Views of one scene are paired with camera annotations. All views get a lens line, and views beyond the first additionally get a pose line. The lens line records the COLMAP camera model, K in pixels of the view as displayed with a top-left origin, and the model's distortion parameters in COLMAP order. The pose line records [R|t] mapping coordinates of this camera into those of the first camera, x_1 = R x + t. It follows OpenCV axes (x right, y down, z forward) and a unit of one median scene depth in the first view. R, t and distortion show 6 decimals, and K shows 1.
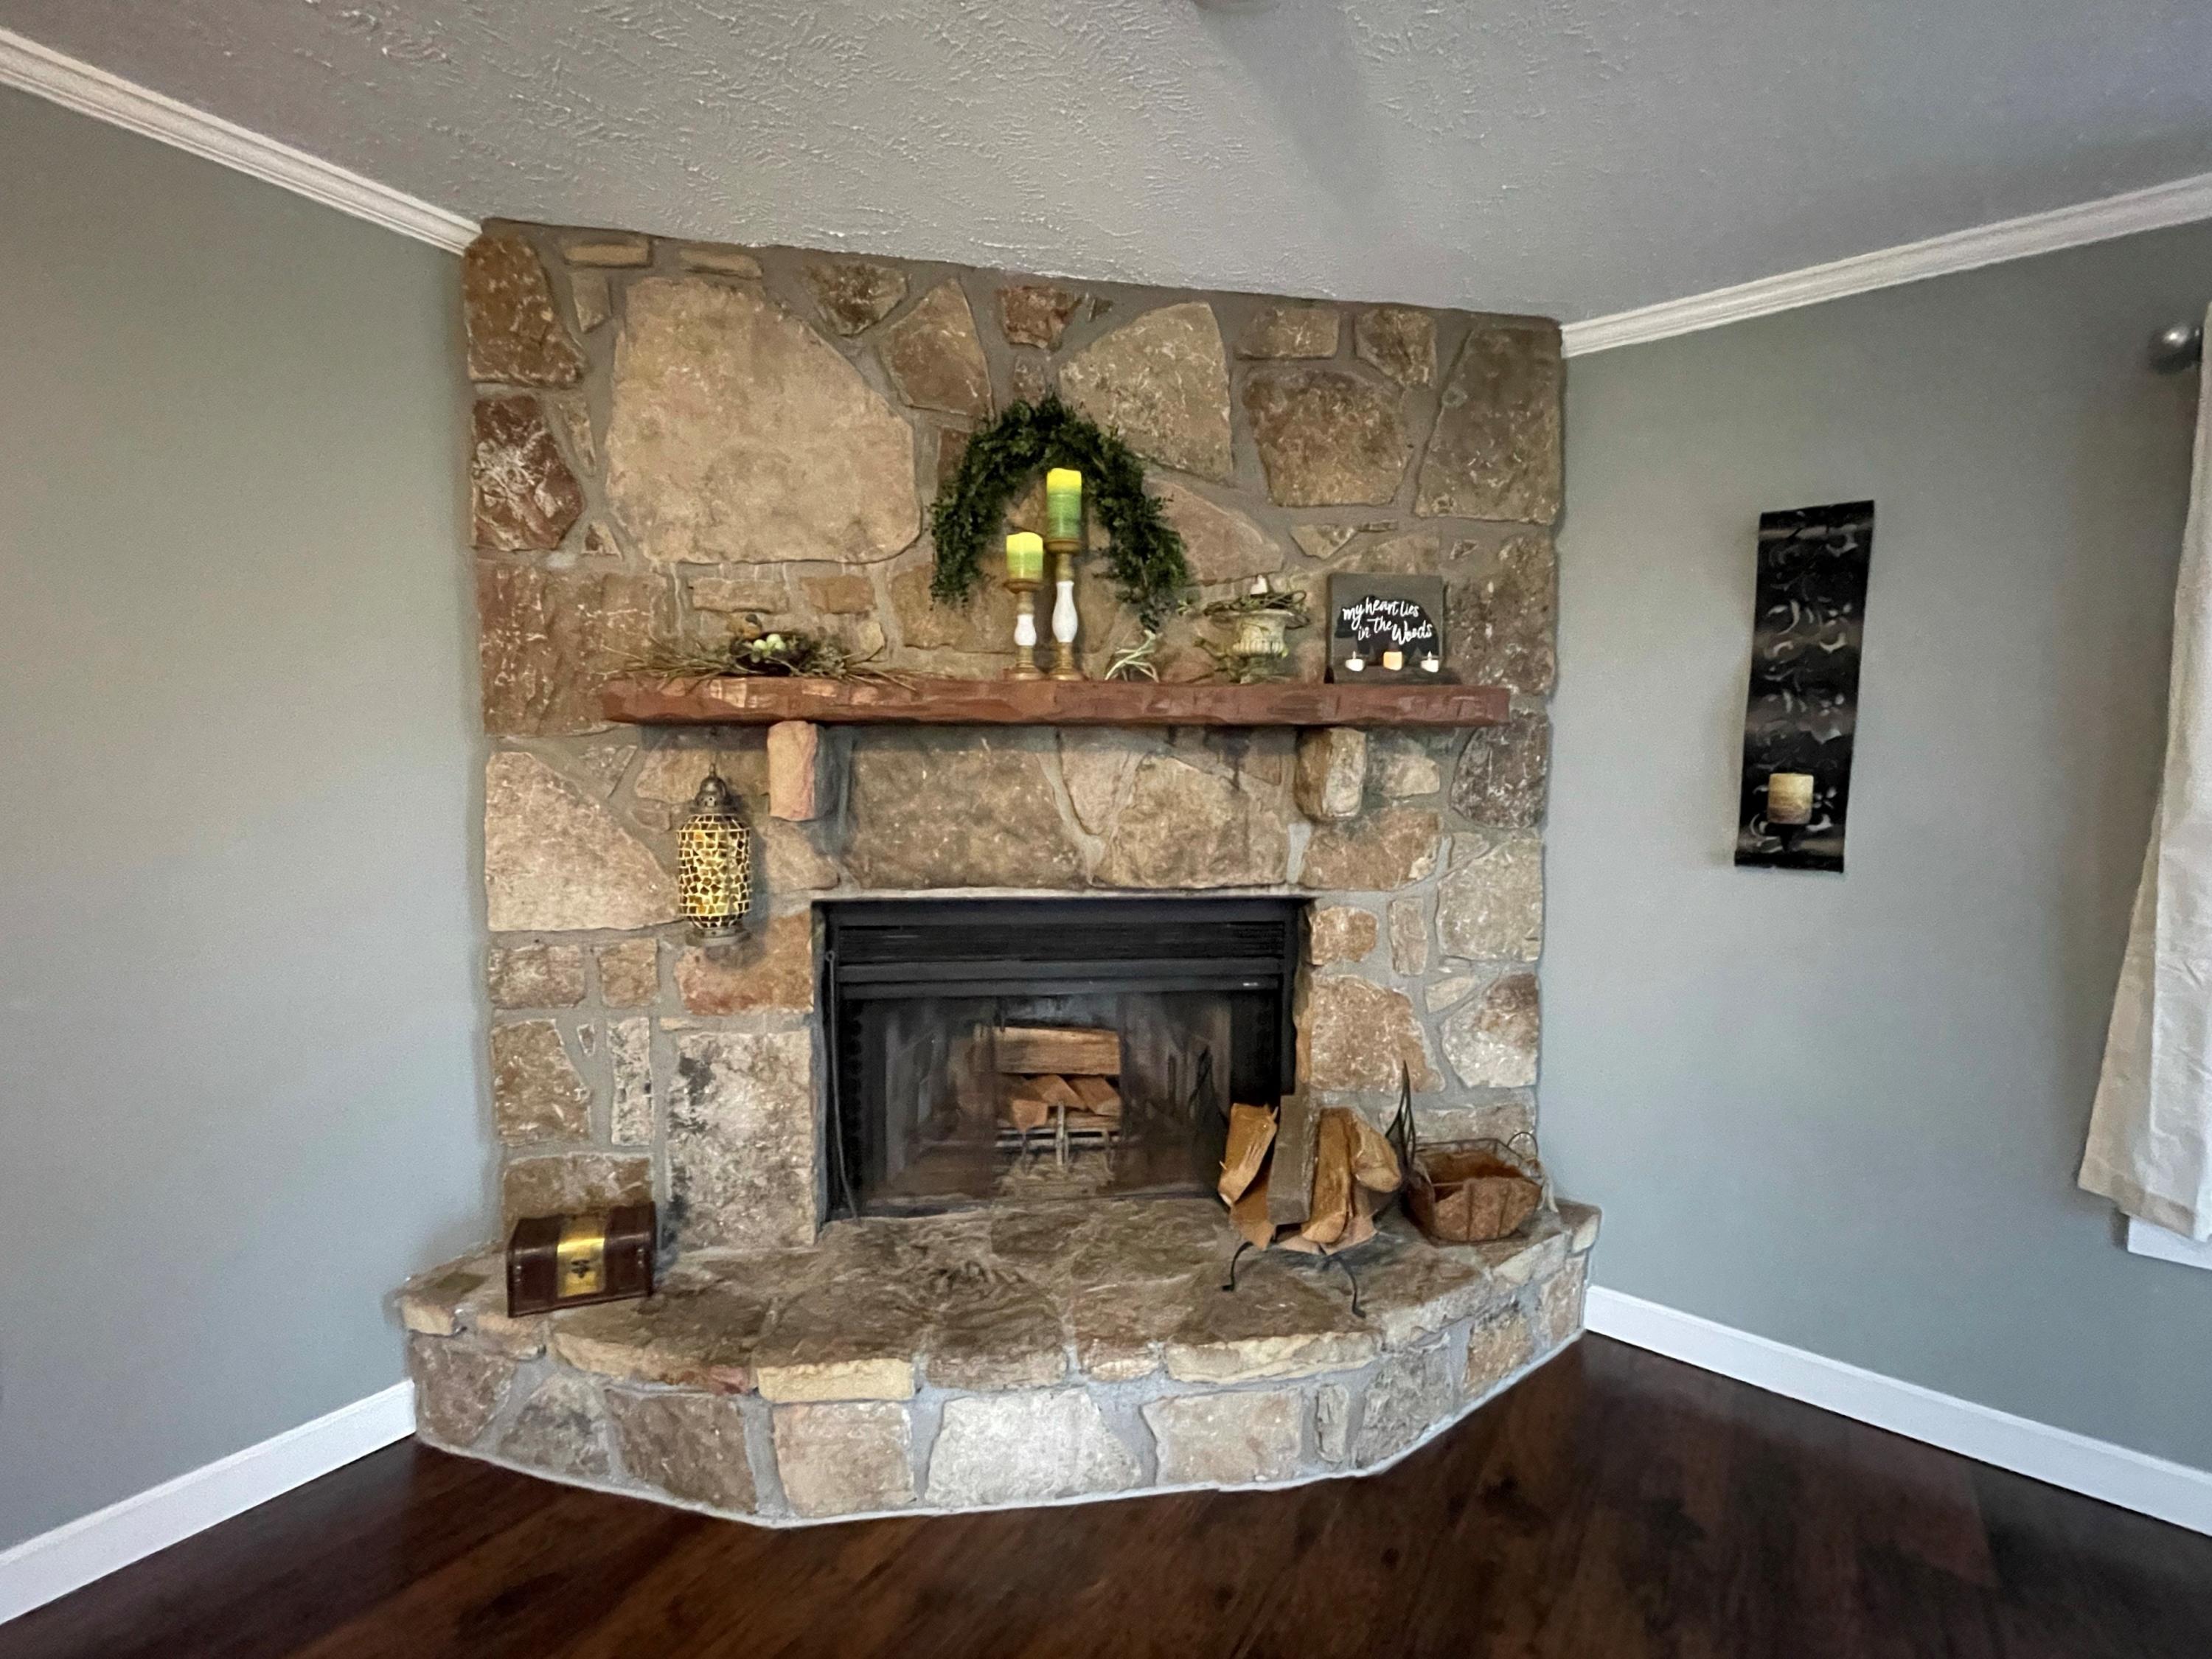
lens RADIAL K [[941.0, 0, 1101.5], [0, 941.0, 815.9], [0, 0, 1]] dist [-0.000987, 0.000000]
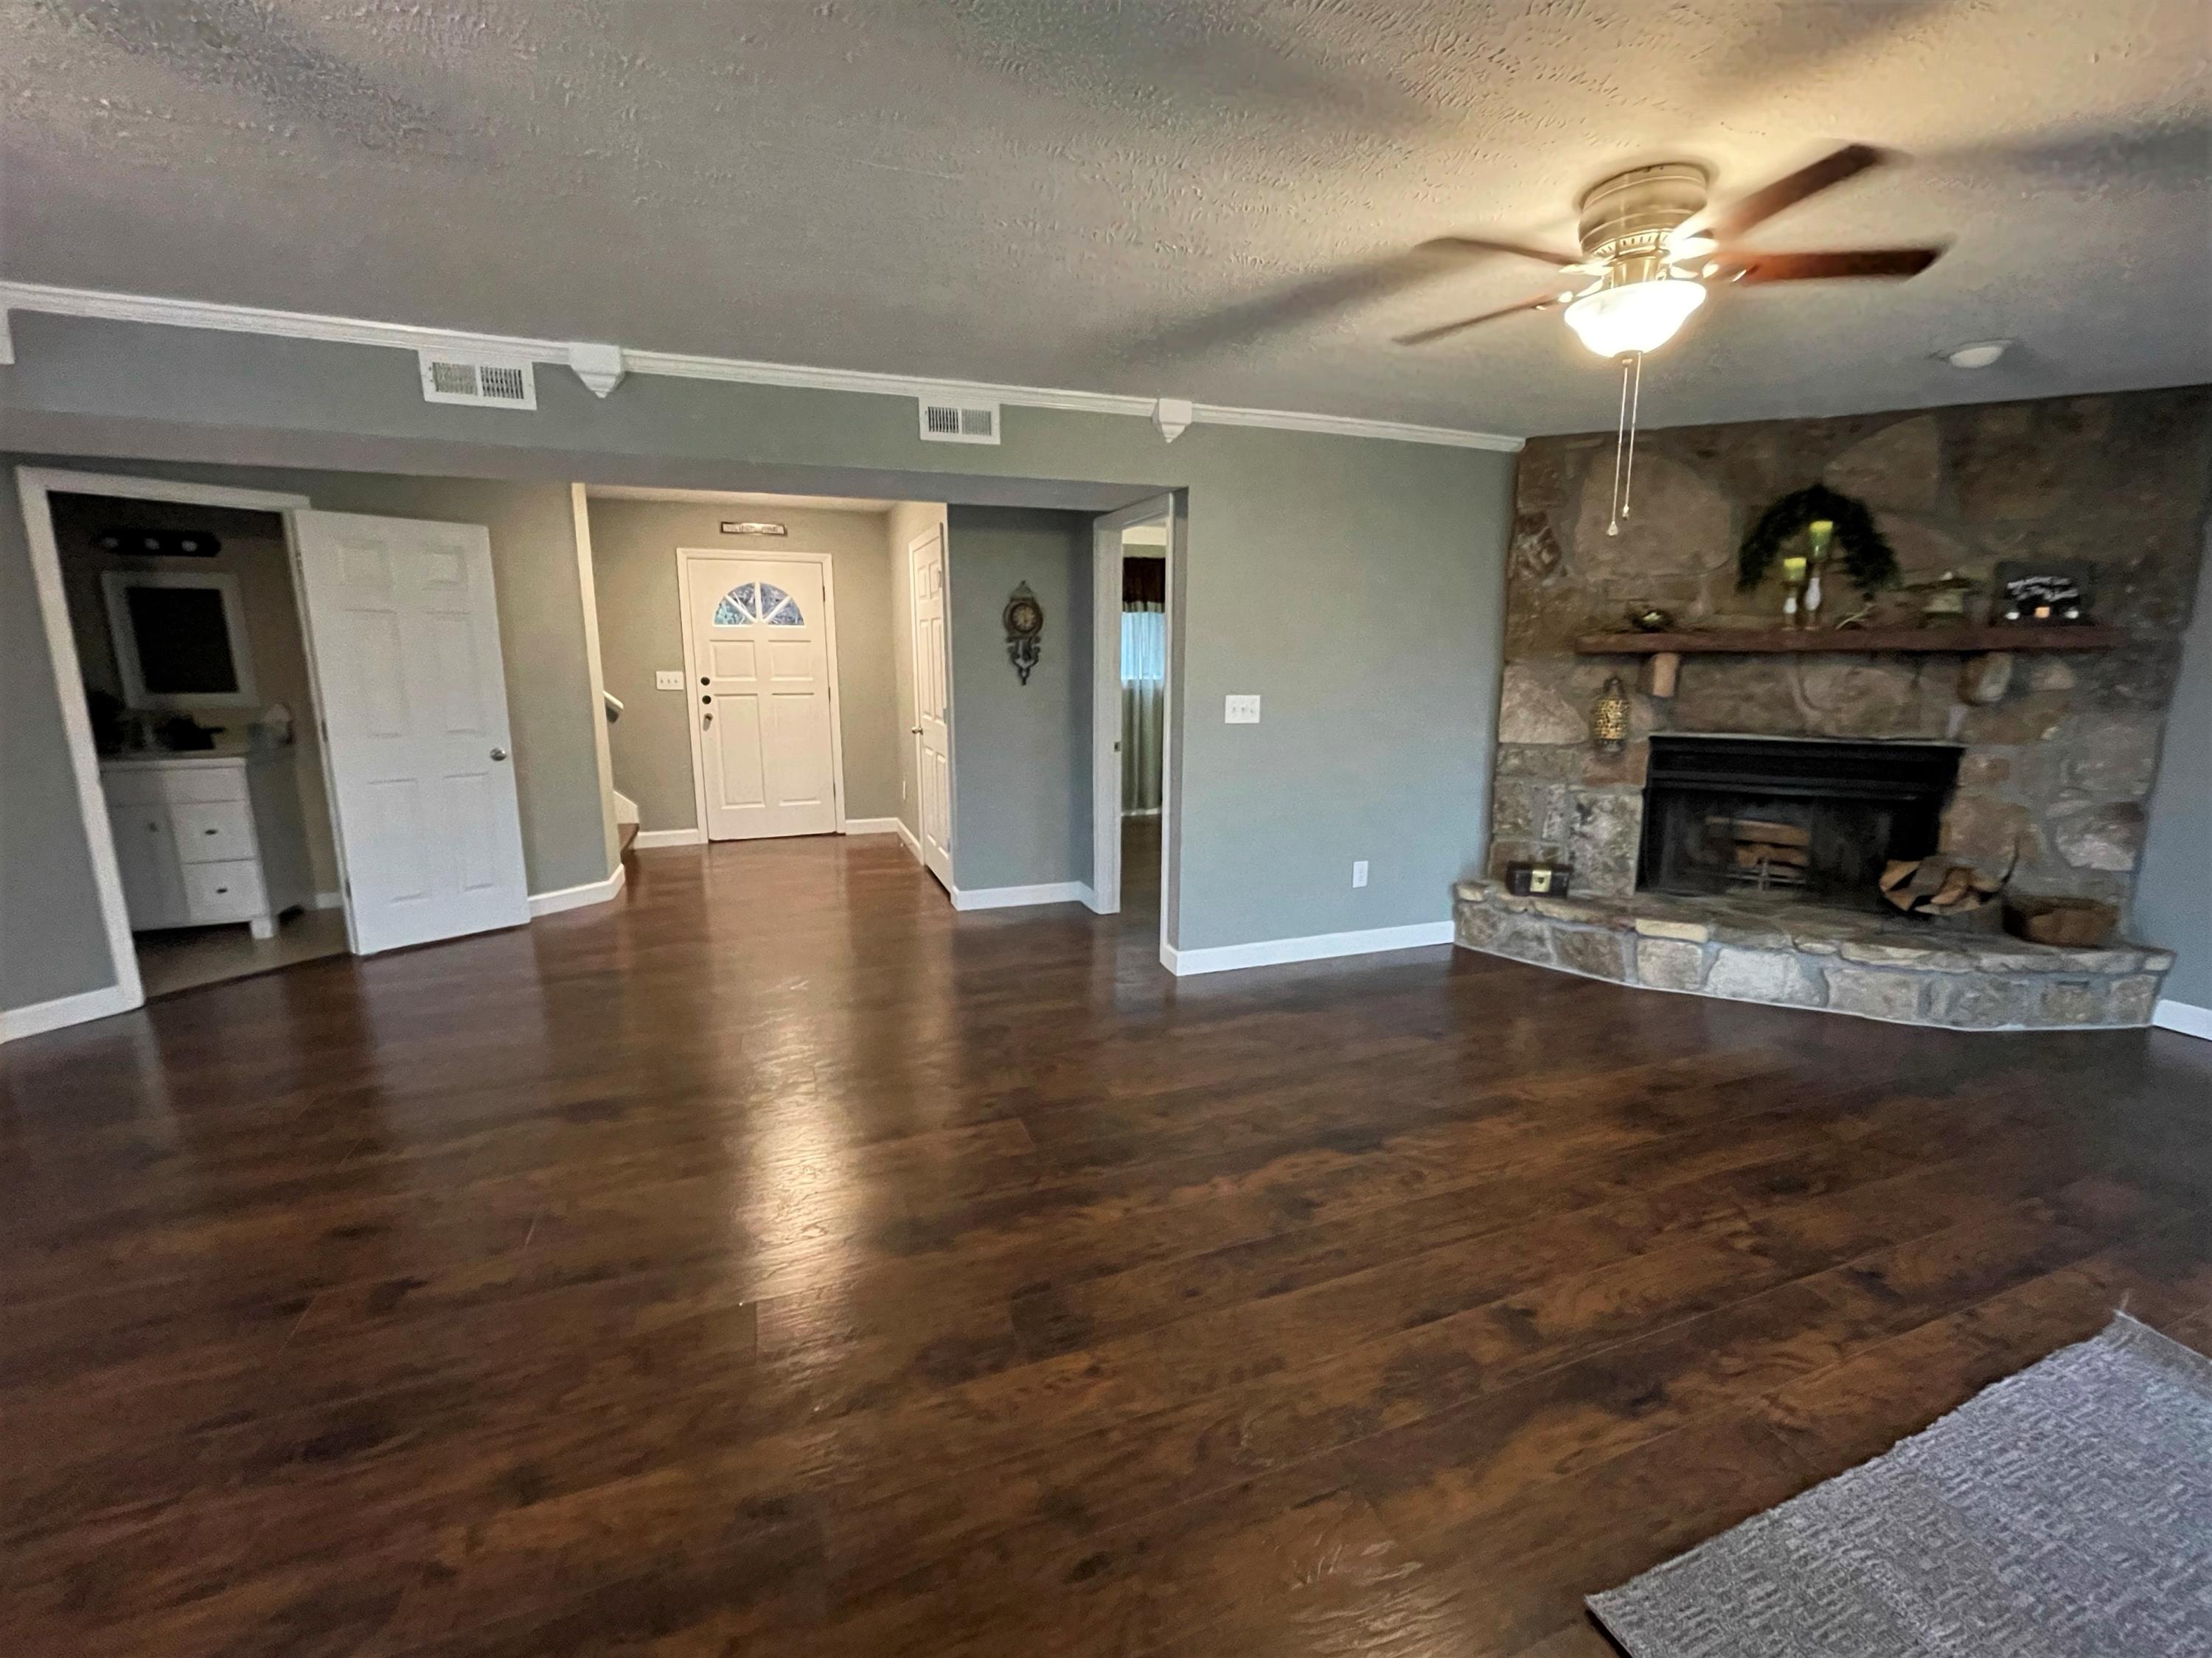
lens RADIAL K [[912.2, 0, 1113.3], [0, 912.2, 817.7], [0, 0, 1]] dist [-0.001002, 0.000688]
pose [[0.849716, 0.084340, -0.520450, -0.248749], [-0.023534, 0.992206, 0.122367, 0.049224], [0.526714, -0.091729, 0.845079, -1.406797]]
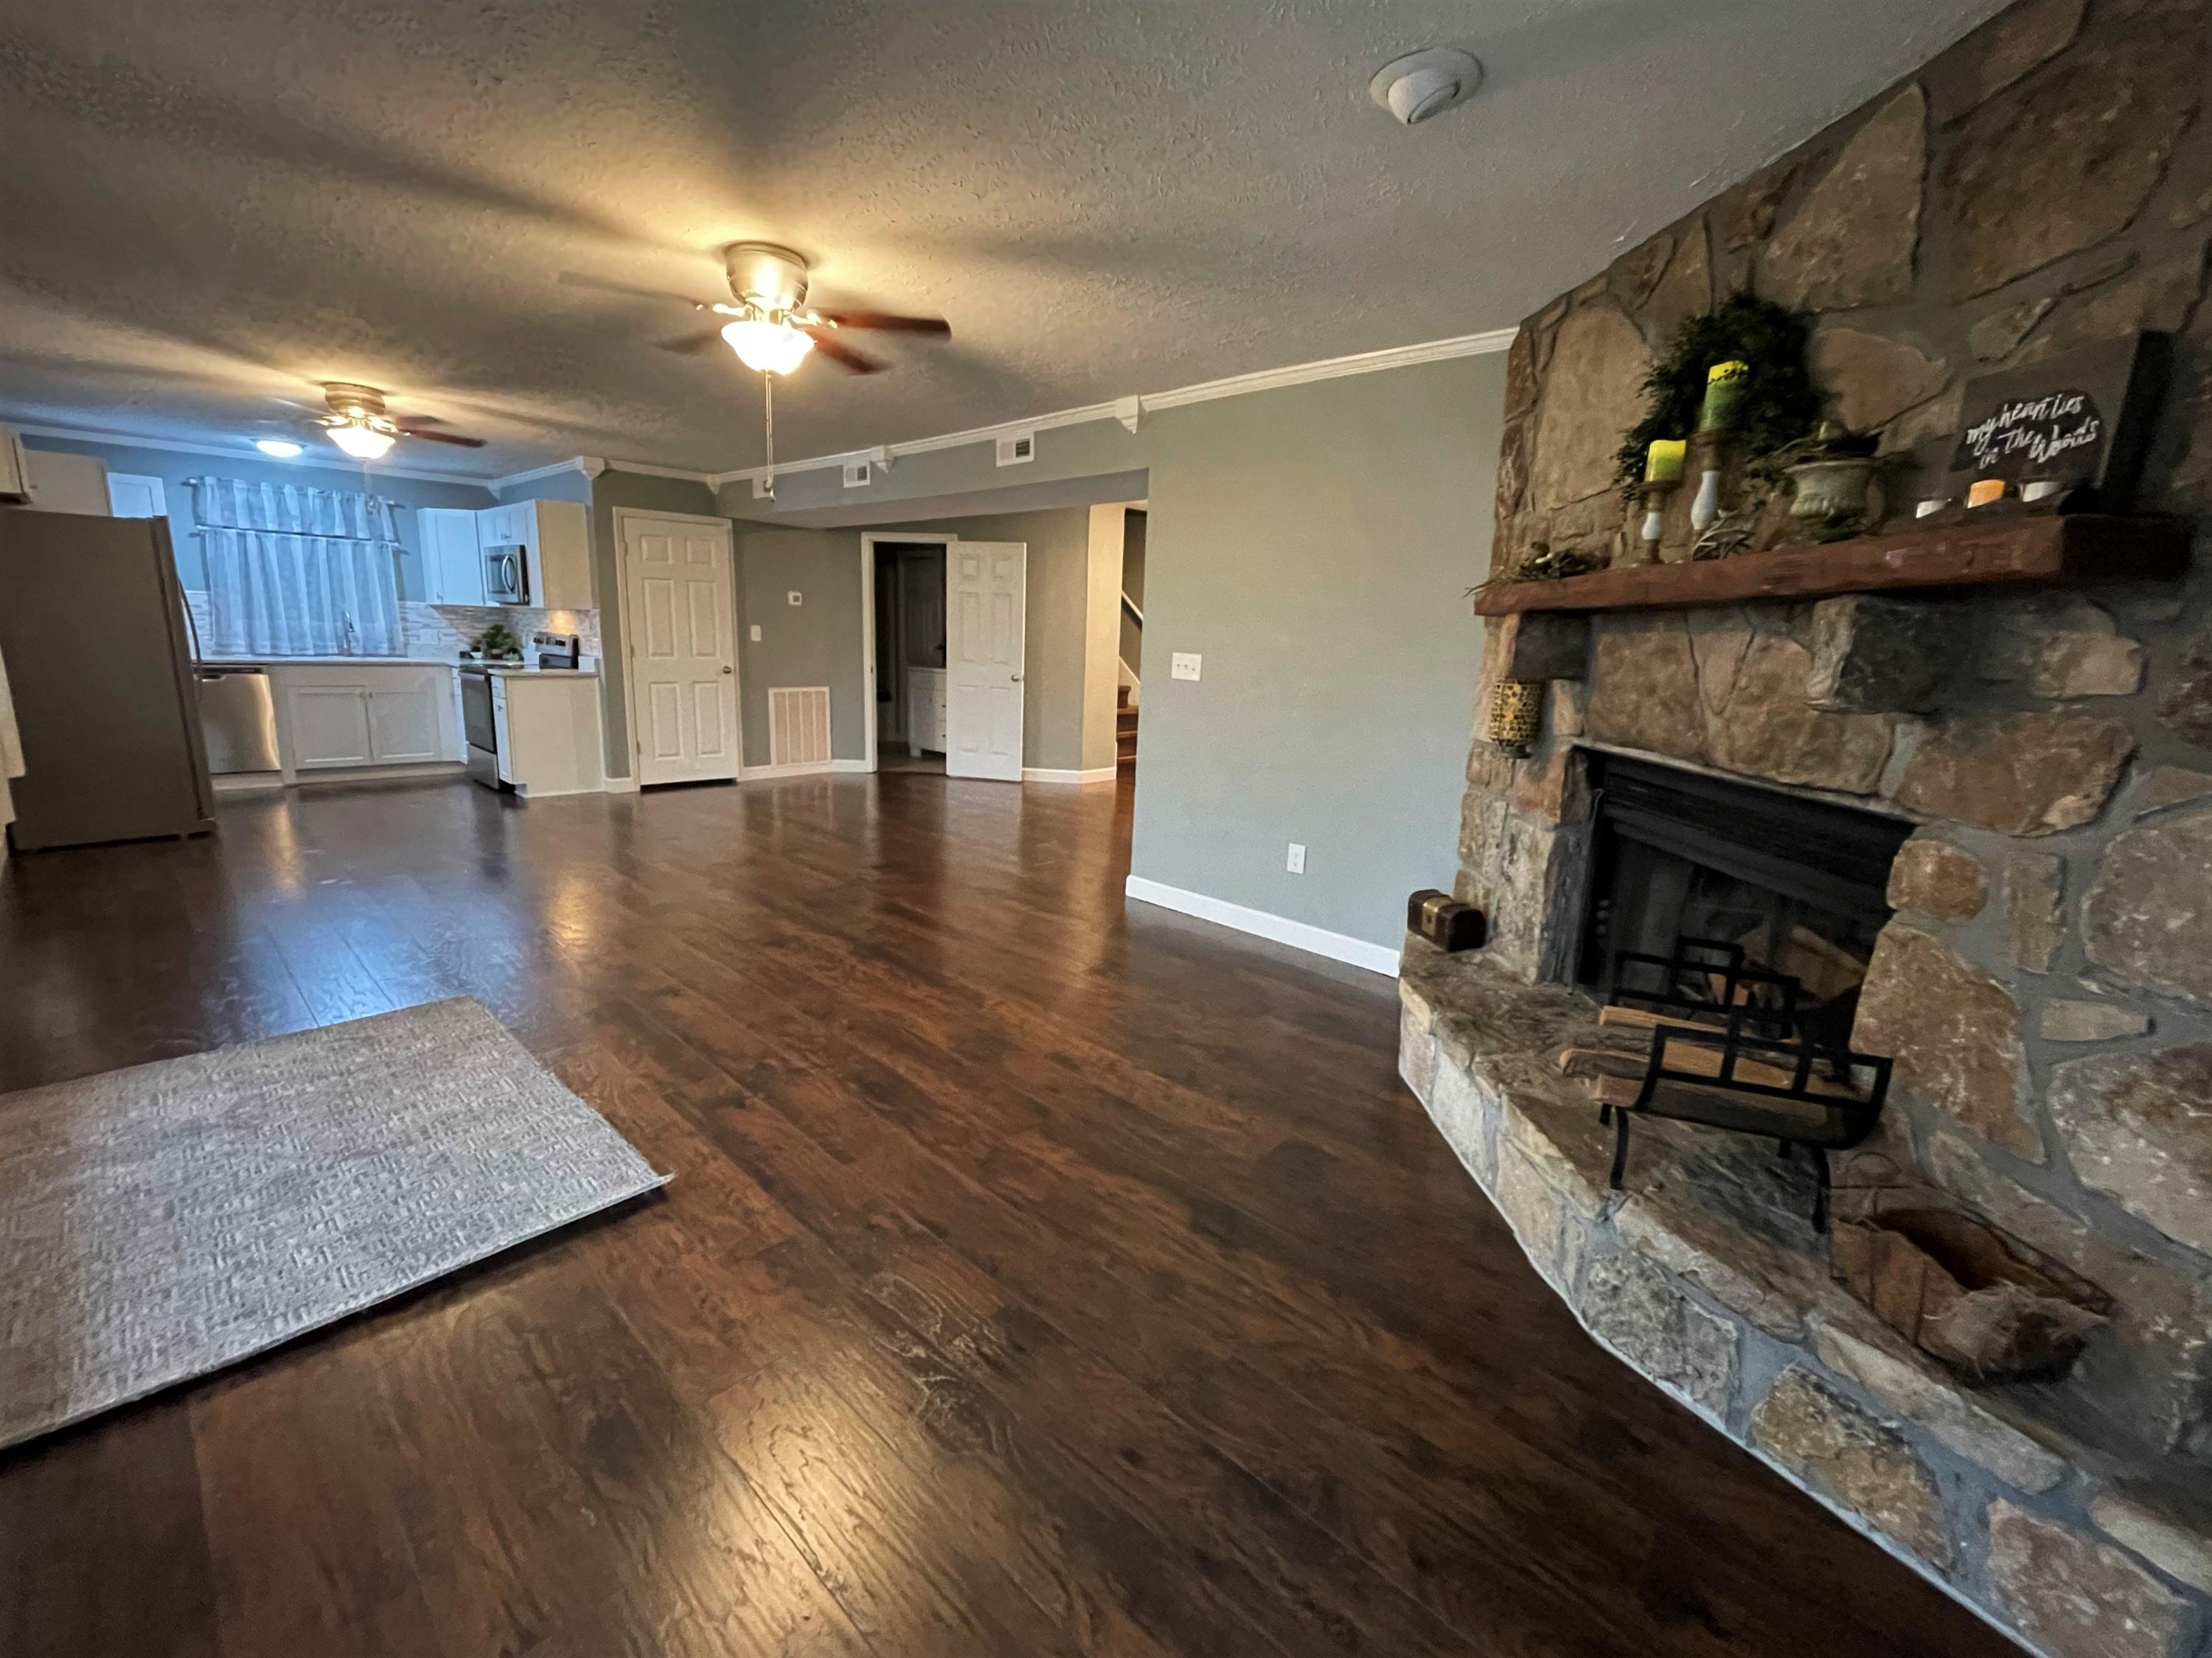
lens RADIAL K [[912.2, 0, 1113.3], [0, 912.2, 817.7], [0, 0, 1]] dist [-0.001002, 0.000688]
pose [[-0.089252, 0.182412, -0.979163, 1.093684], [-0.100154, 0.976460, 0.191038, 0.006266], [0.990961, 0.115118, -0.068882, 0.434319]]
